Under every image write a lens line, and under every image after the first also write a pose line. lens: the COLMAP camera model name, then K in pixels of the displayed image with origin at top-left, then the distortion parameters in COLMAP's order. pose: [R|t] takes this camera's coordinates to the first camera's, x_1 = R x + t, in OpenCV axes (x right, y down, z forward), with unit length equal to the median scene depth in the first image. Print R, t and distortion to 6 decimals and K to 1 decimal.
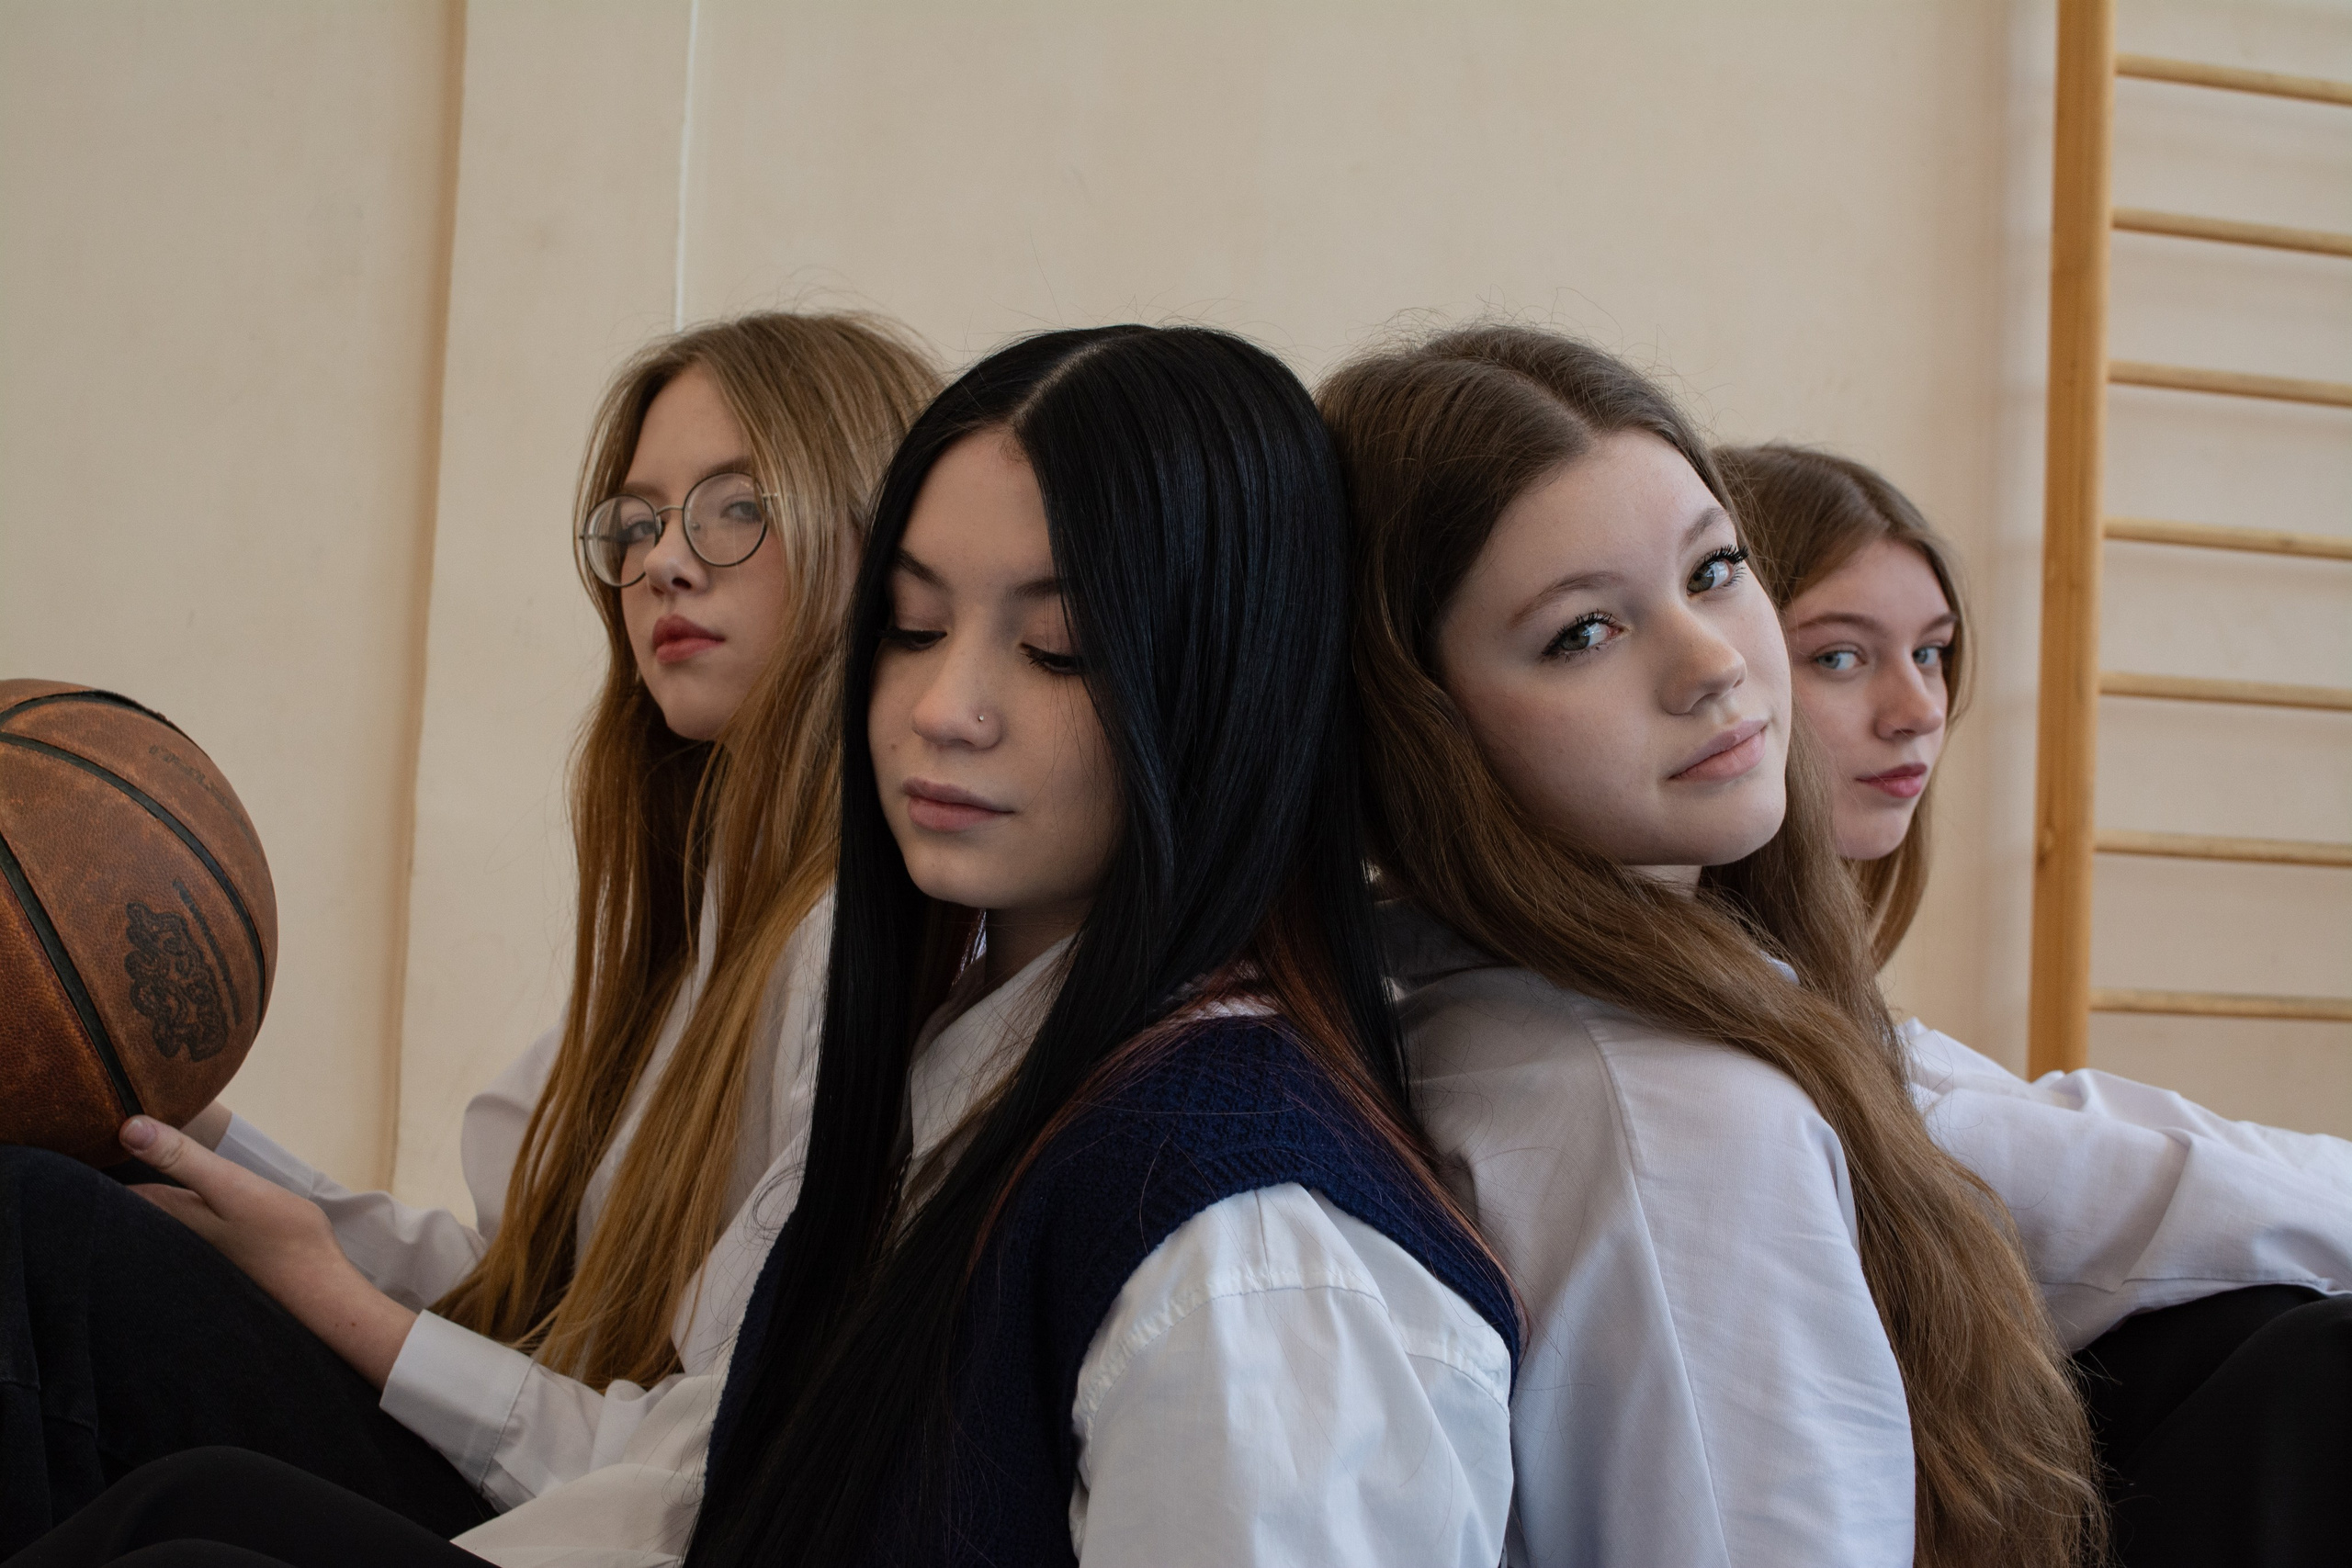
lens RADIAL K [[3190.7, 0, 1178.2], [0, 3190.7, 796.8], [0, 0, 1]] dist [-0.043135, 0.000000]
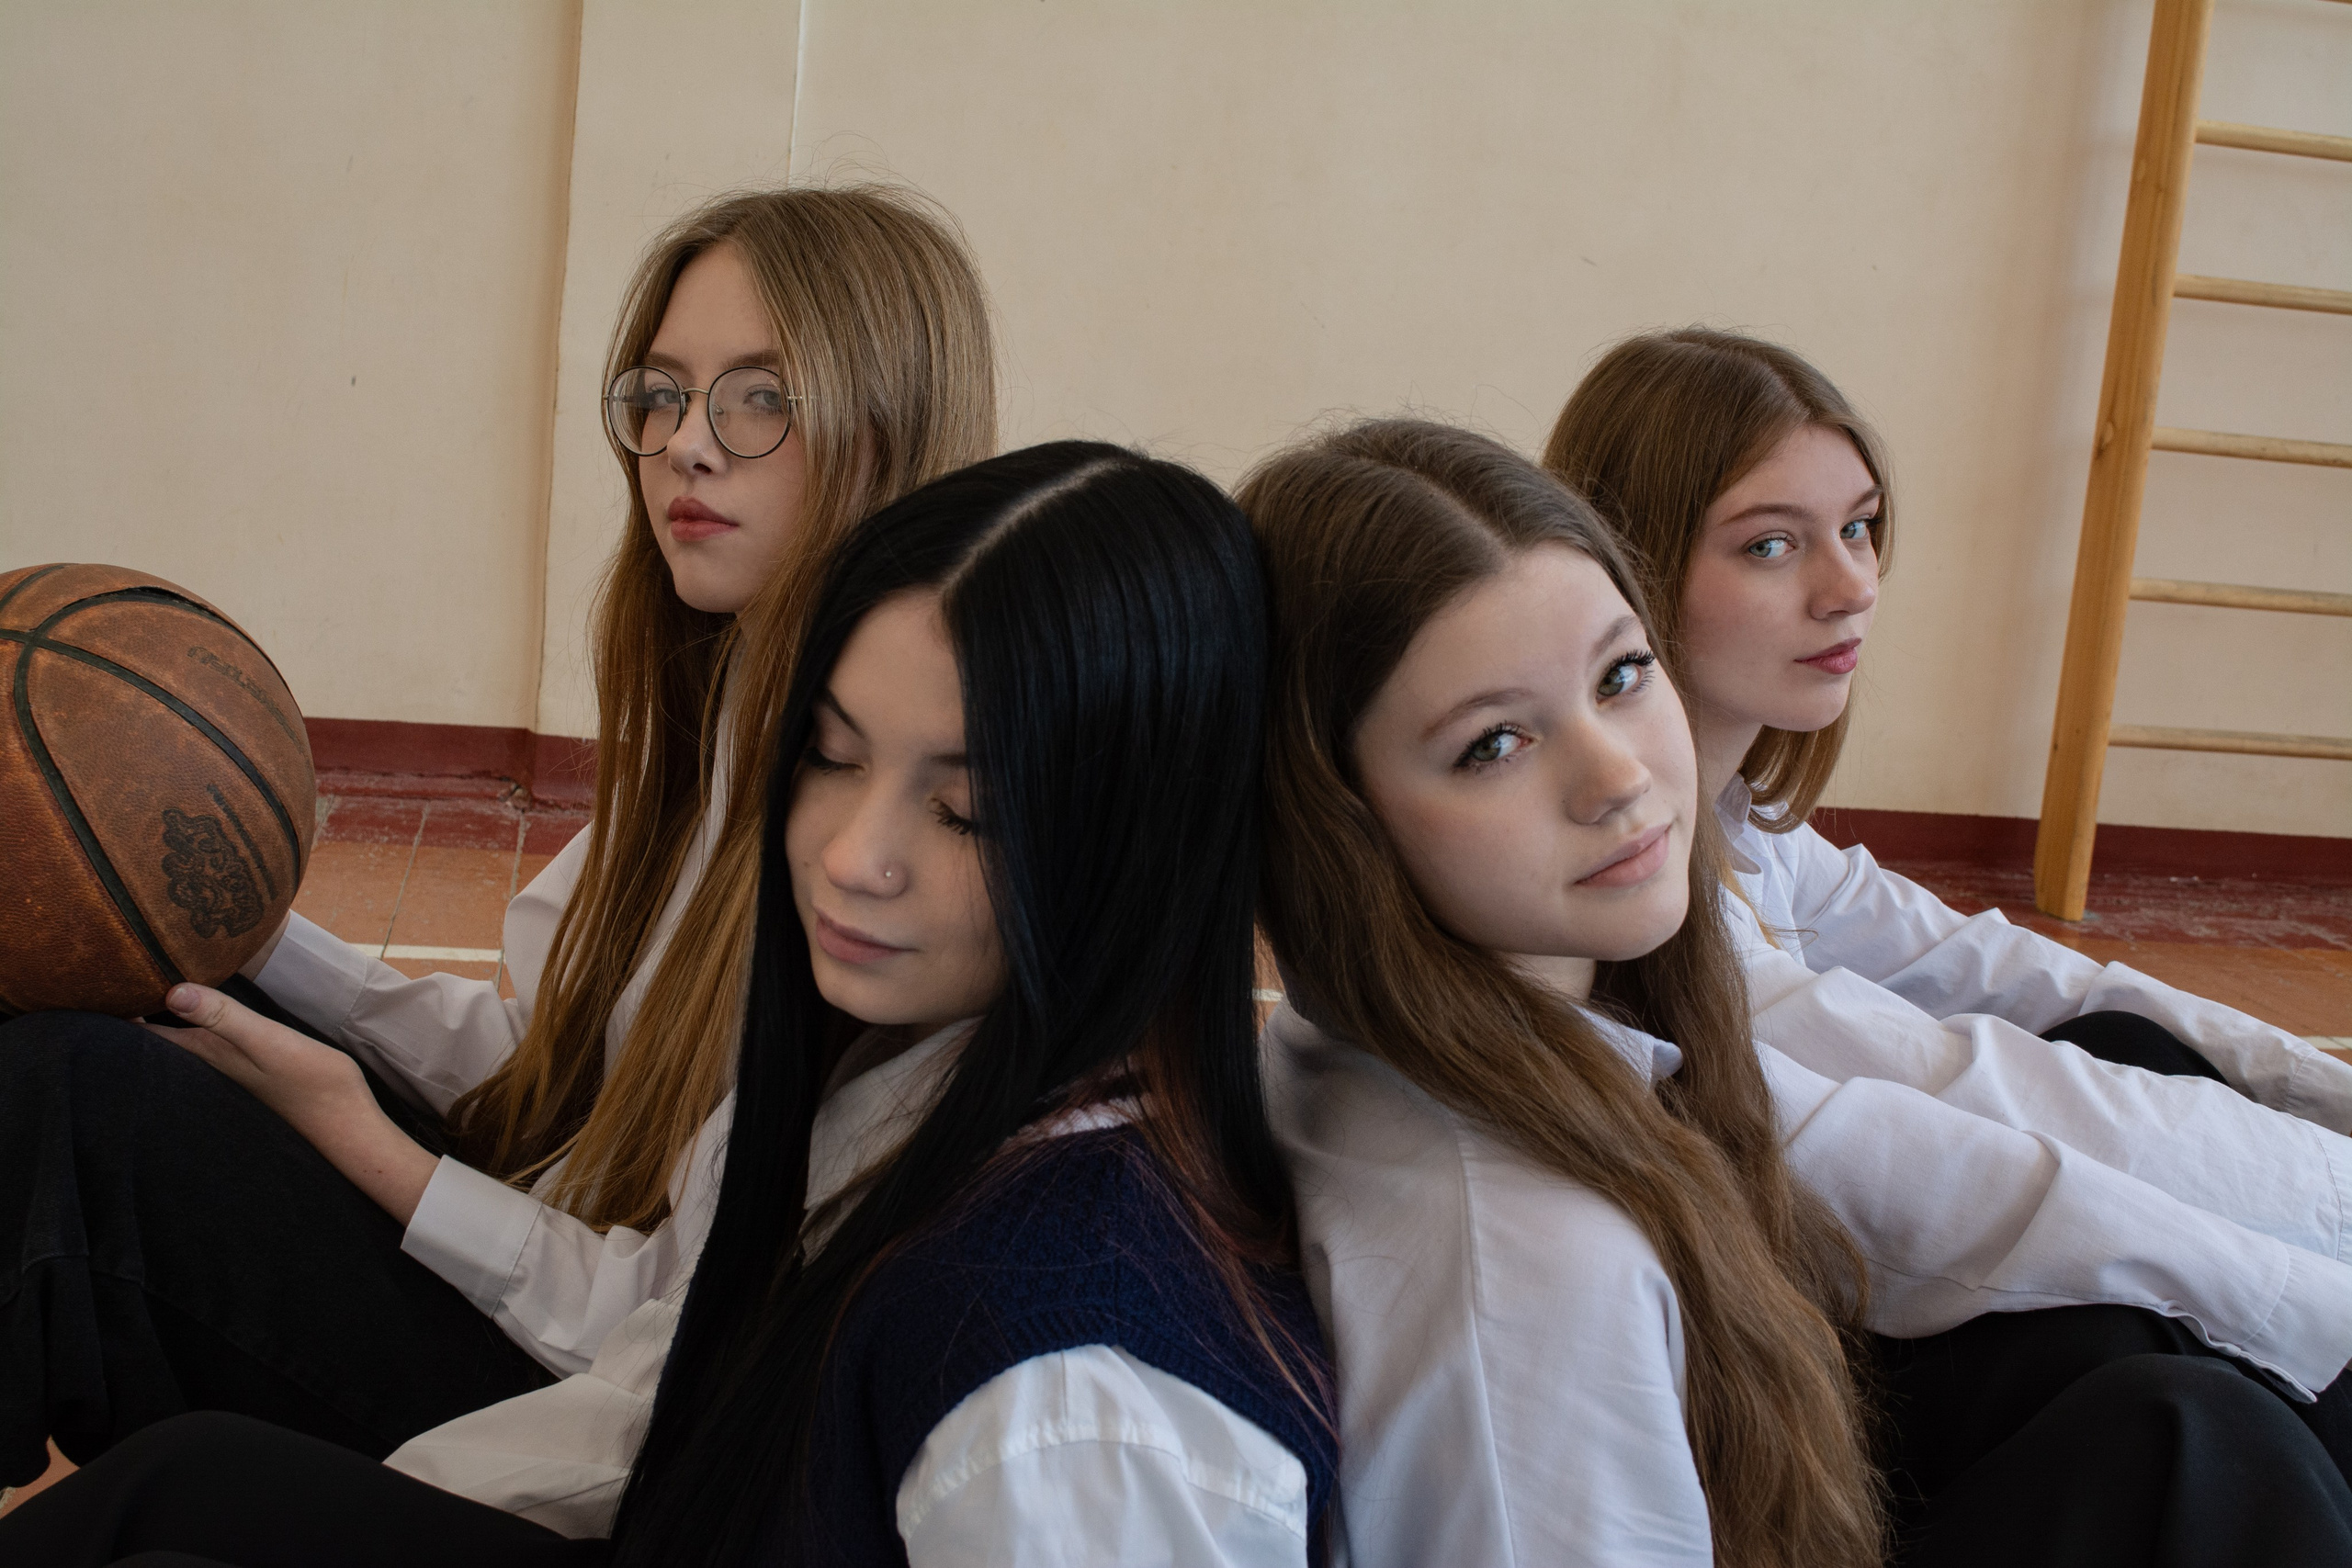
lens RADIAL K [[2949.9, 0, 1163.4], [0, 2949.9, 765.7], [0, 0, 1]] dist [-0.036212, 0.000000]
pose [[0.997212, 0.056136, -0.049157, 0.057519], [-0.045530, 0.979710, 0.195182, -0.190216], [0.059116, -0.192399, 0.979534, 0.039208]]
